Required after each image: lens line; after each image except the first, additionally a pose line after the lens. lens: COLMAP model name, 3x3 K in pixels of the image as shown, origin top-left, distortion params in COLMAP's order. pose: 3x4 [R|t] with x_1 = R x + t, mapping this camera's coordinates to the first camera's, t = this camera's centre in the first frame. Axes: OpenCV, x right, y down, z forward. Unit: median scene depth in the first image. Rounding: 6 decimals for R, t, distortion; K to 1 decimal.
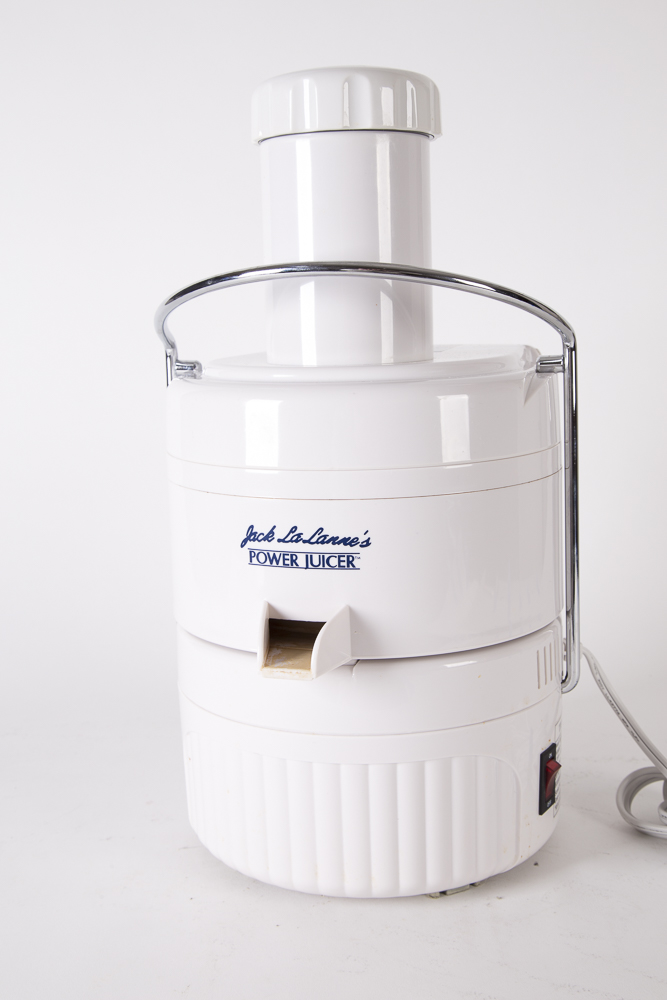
lens RADIAL K [[1323.8, 0, 333.5], [0, 1323.8, 500.0], [0, 0, 1]] dist [0.051533, 0.021693]
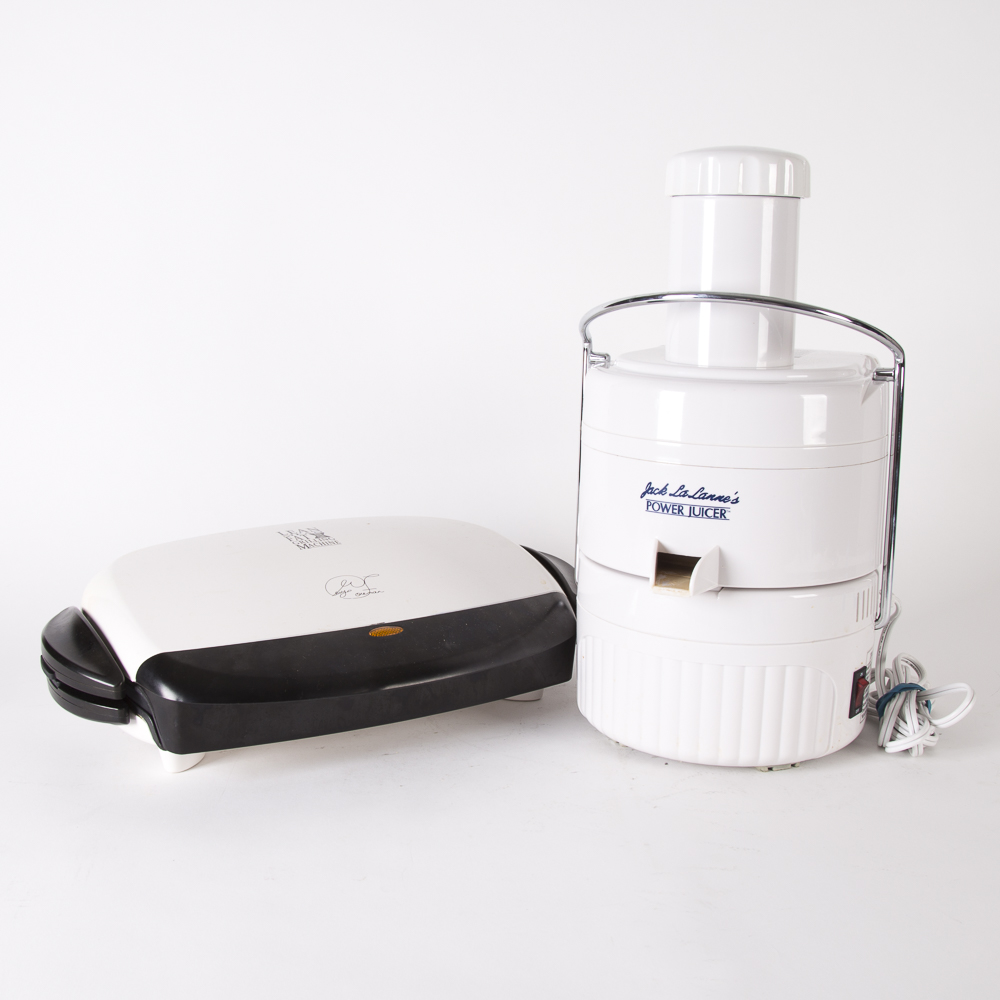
lens RADIAL K [[1306.9, 0, 464.2], [0, 1306.9, 499.3], [0, 0, 1]] dist [-0.135758, -0.009436]
pose [[0.985797, 0.068782, -0.153213, -0.044044], [-0.064933, 0.997439, 0.029994, 0.009024], [0.154884, -0.019620, 0.987738, -0.339646]]
